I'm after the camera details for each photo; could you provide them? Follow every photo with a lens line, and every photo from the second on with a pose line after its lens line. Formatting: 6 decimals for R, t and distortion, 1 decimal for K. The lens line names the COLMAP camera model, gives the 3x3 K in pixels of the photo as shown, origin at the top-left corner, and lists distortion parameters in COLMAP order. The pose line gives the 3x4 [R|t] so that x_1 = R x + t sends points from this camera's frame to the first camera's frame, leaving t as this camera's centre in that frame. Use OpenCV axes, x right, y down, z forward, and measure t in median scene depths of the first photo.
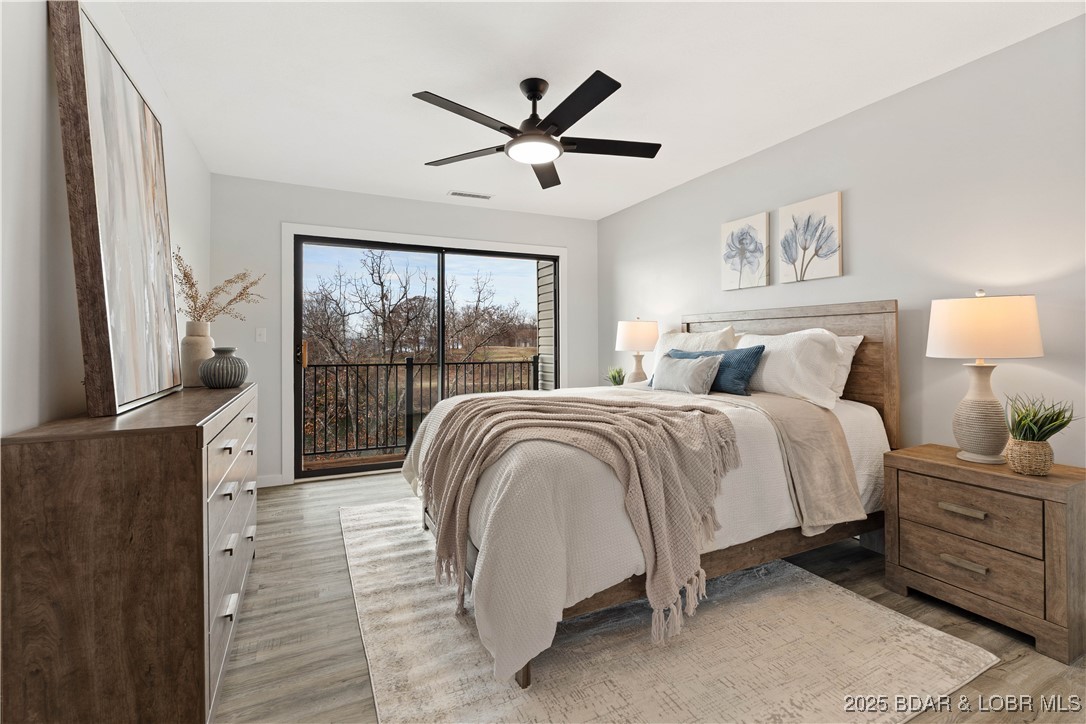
lens RADIAL K [[490.1, 0, 548.6], [0, 490.1, 342.3], [0, 0, 1]] dist [-0.003162, 0.000044]
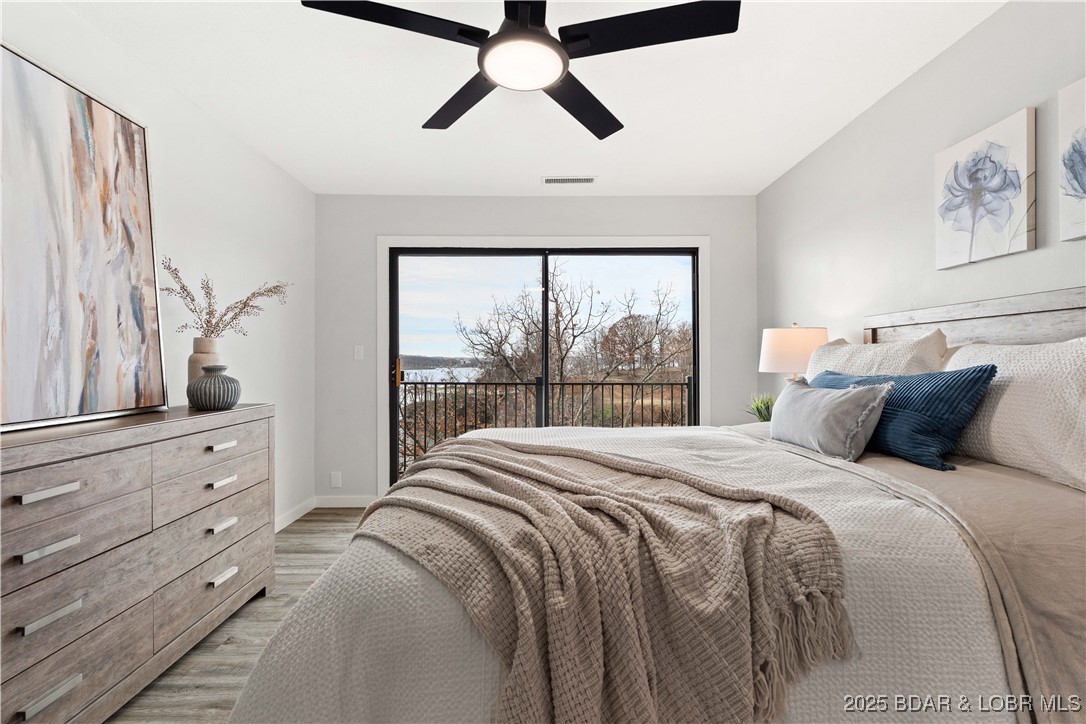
lens RADIAL K [[489.2, 0, 546.2], [0, 489.2, 361.6], [0, 0, 1]] dist [-0.005304, 0.000258]
pose [[0.905000, 0.001566, -0.425409, 0.218172], [-0.000297, 0.999995, 0.003049, 0.001167], [0.425412, -0.002634, 0.904996, 0.341620]]
